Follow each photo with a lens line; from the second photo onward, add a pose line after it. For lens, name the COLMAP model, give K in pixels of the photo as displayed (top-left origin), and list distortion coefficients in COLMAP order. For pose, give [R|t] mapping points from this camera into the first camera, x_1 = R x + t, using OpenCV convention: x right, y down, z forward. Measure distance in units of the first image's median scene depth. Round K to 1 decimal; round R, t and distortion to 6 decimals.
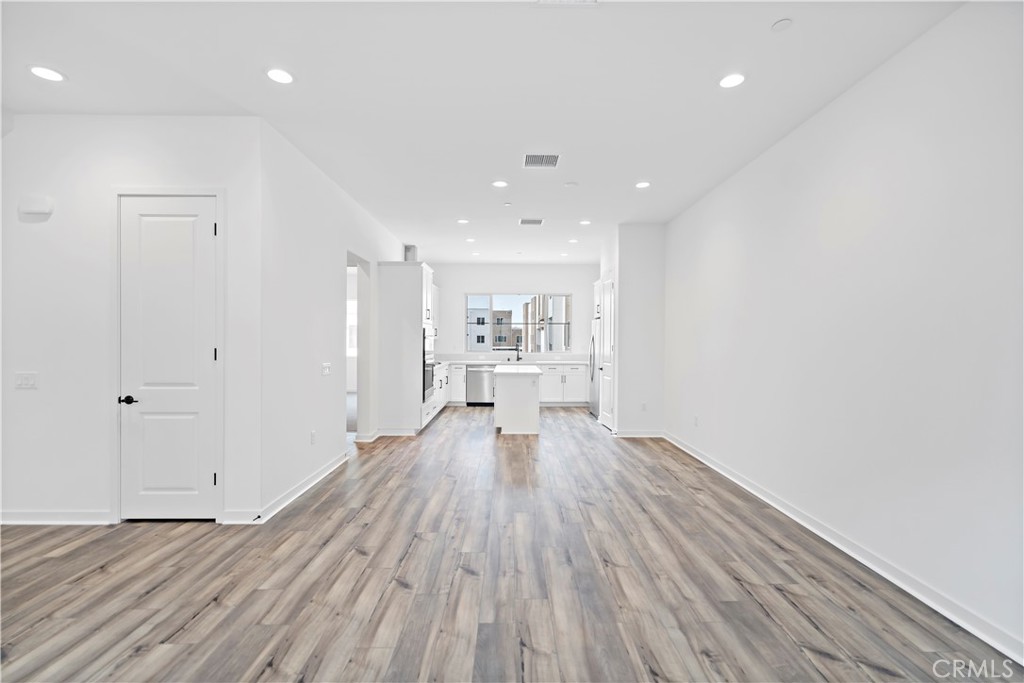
lens RADIAL K [[461.5, 0, 513.1], [0, 461.5, 343.9], [0, 0, 1]] dist [0.006575, -0.002028]
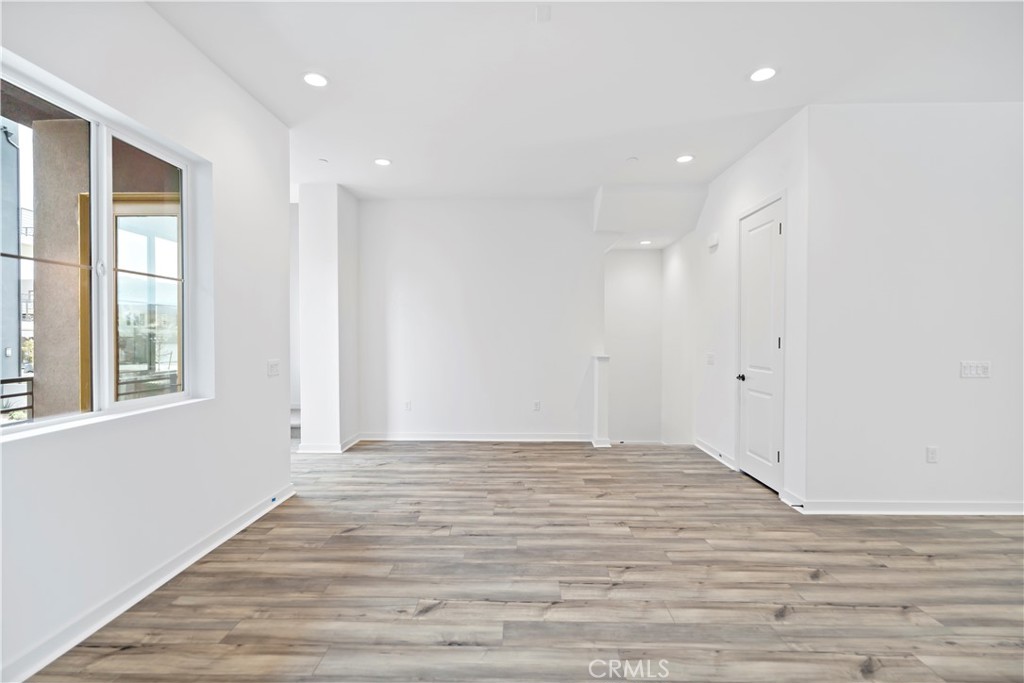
lens RADIAL K [[461.5, 0, 512.7], [0, 461.5, 343.1], [0, 0, 1]] dist [0.006575, -0.002028]
pose [[-0.026619, 0.014346, -0.999543, 0.467532], [-0.009357, 0.999850, 0.014600, 0.011725], [0.999602, 0.009741, -0.026481, 0.395623]]
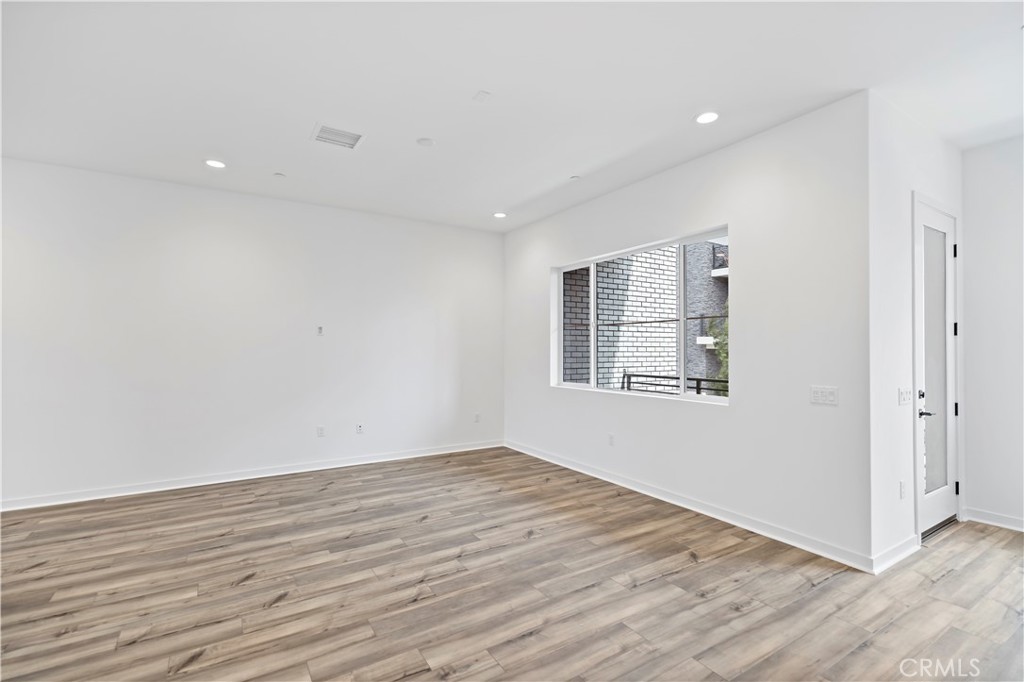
lens RADIAL K [[461.5, 0, 509.7], [0, 461.5, 345.2], [0, 0, 1]] dist [0.006575, -0.002028]
pose [[-0.521532, 0.003066, 0.853226, -1.011731], [0.006391, 0.999980, 0.000313, -0.014647], [-0.853208, 0.005616, -0.521541, 0.824267]]
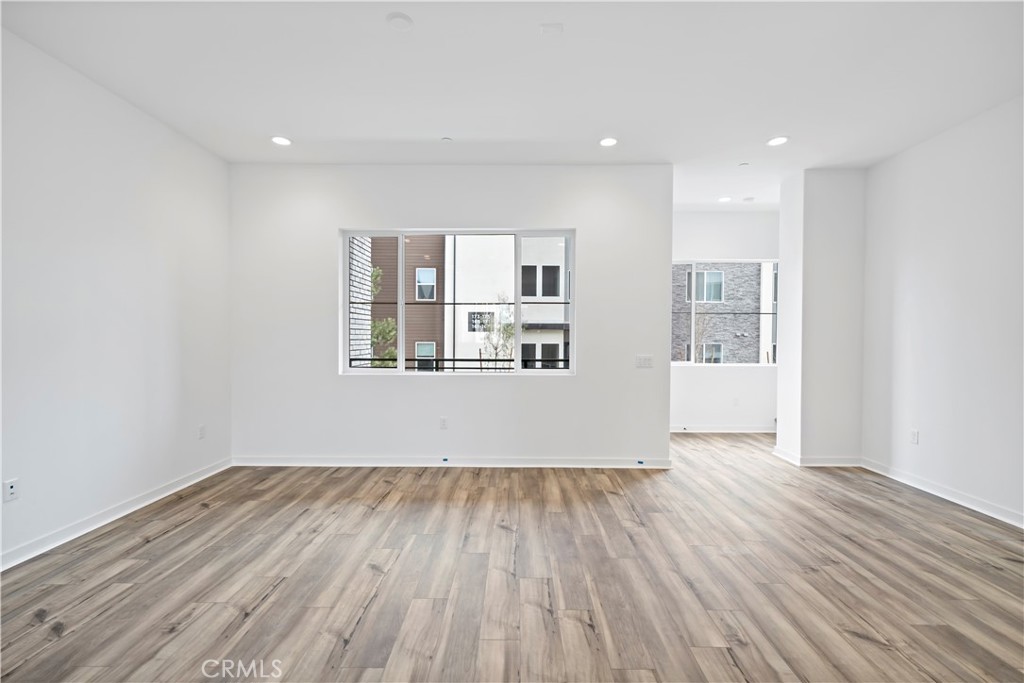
lens RADIAL K [[461.5, 0, 512.9], [0, 461.5, 342.9], [0, 0, 1]] dist [0.006575, -0.002028]
pose [[-0.999792, -0.007201, 0.019079, -0.204185], [-0.006735, 0.999681, 0.024359, 0.005520], [-0.019248, 0.024225, -0.999521, 1.173853]]
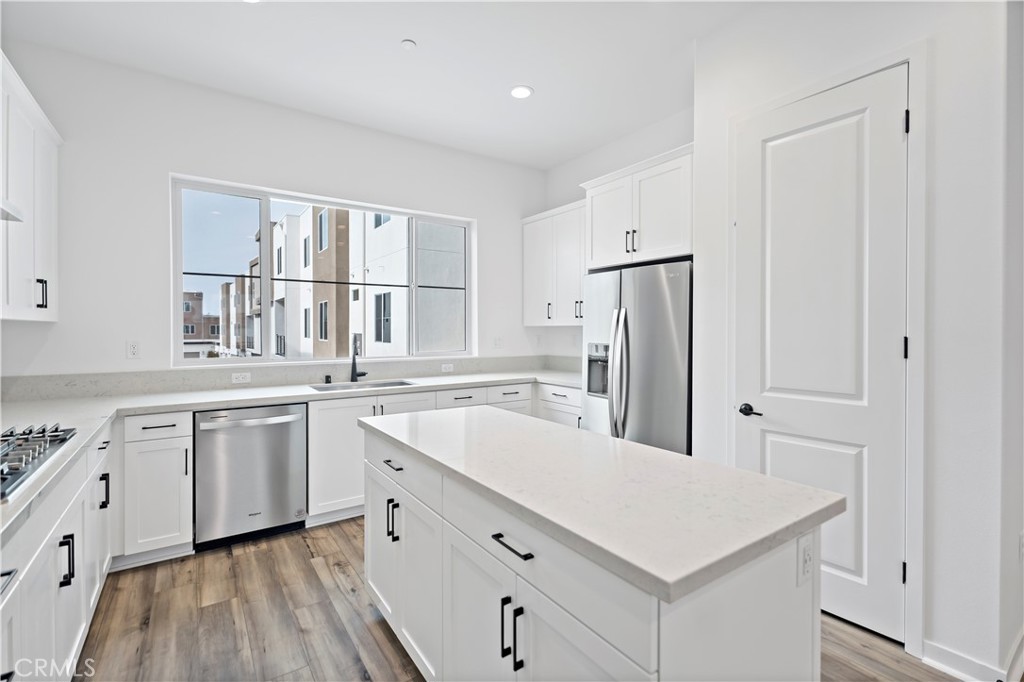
lens RADIAL K [[461.5, 0, 511.8], [0, 461.5, 333.9], [0, 0, 1]] dist [0.006575, -0.002028]
pose [[0.826173, -0.007930, 0.563360, -0.273658], [0.008456, 0.999963, 0.001675, -0.003199], [-0.563353, 0.003380, 0.826210, 1.801432]]
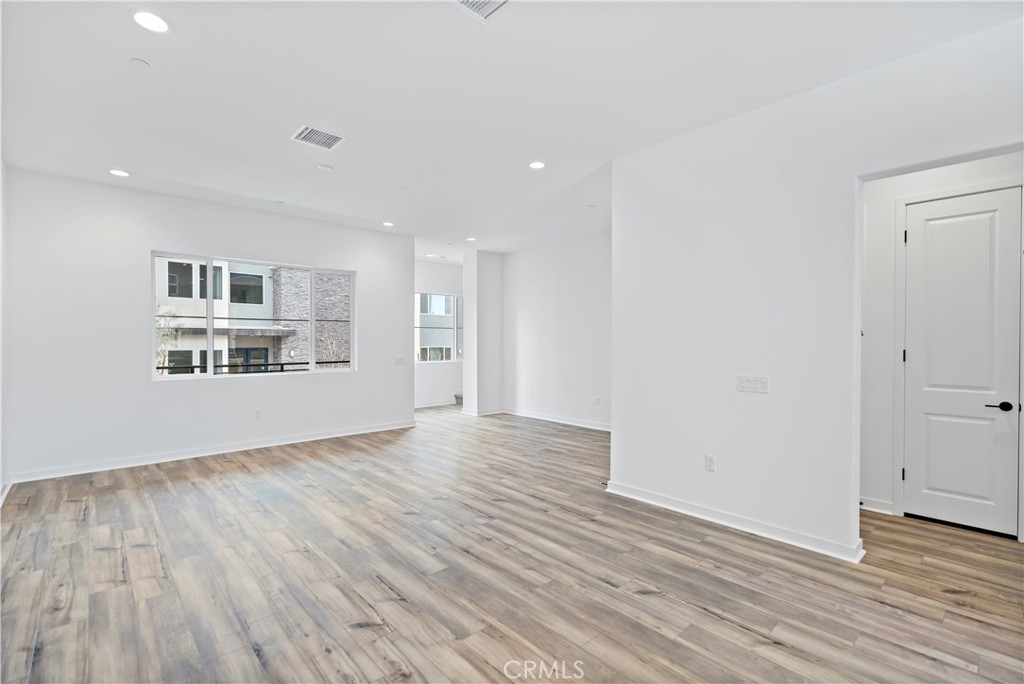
lens RADIAL K [[461.5, 0, 518.1], [0, 461.5, 347.7], [0, 0, 1]] dist [0.006575, -0.002028]
pose [[-0.739520, 0.006251, -0.673106, 0.459617], [-0.009748, 0.999753, 0.019993, -0.015600], [0.673064, 0.021347, -0.739276, 1.746399]]
